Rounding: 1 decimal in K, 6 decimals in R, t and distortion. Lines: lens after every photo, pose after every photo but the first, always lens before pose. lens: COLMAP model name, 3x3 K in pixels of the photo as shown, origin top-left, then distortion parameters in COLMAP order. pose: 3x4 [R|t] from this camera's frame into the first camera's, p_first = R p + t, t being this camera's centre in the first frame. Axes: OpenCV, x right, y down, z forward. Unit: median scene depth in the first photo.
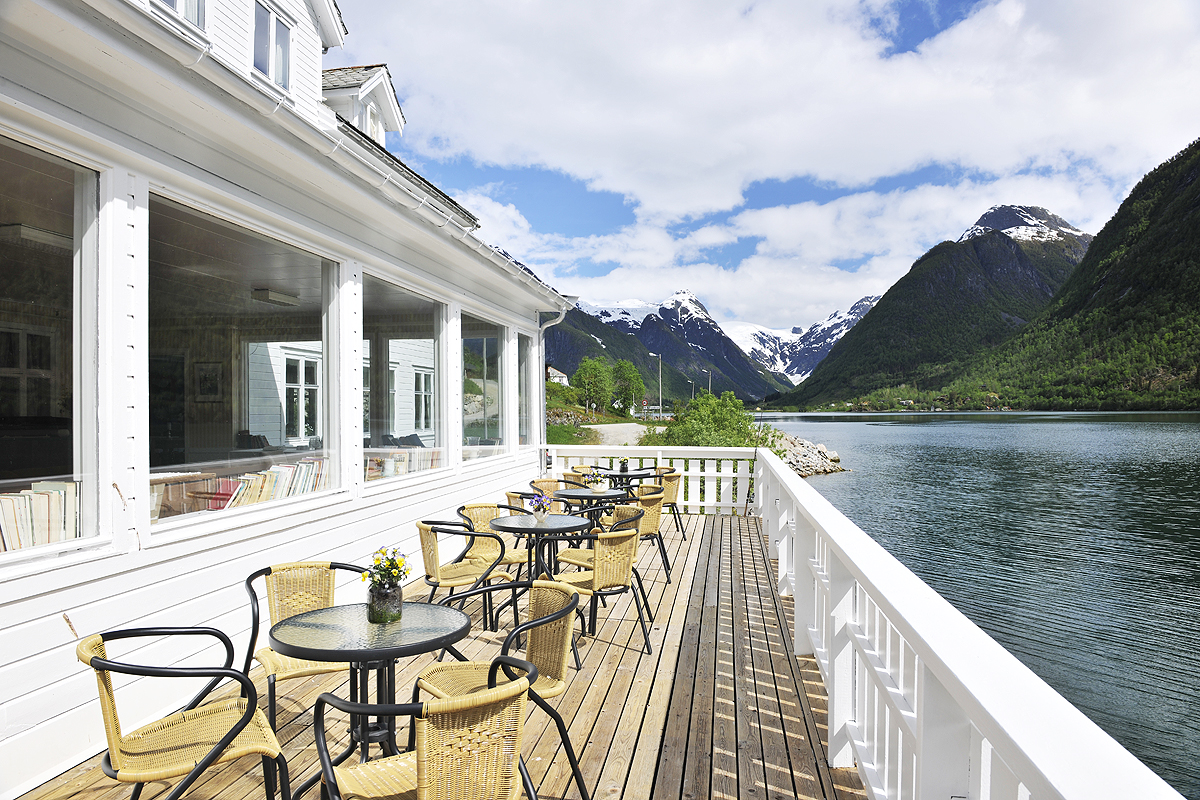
lens RADIAL K [[793.9, 0, 596.8], [0, 793.9, 405.7], [0, 0, 1]] dist [-0.011363, -0.001594]
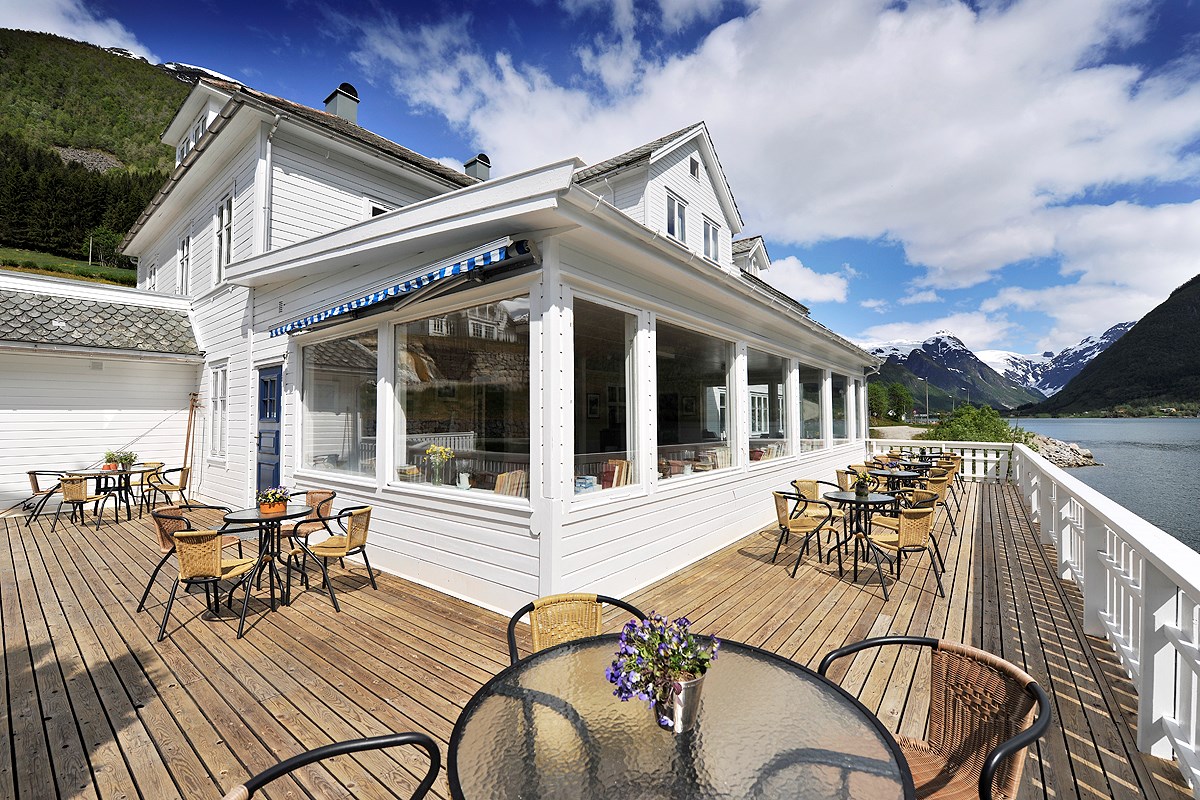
lens RADIAL K [[494.3, 0, 605.7], [0, 494.3, 408.7], [0, 0, 1]] dist [-0.014612, -0.000378]
pose [[0.881596, -0.011379, -0.471868, -0.050172], [0.005972, 0.999898, -0.012954, -0.007406], [0.471968, 0.008602, 0.881574, -0.226105]]
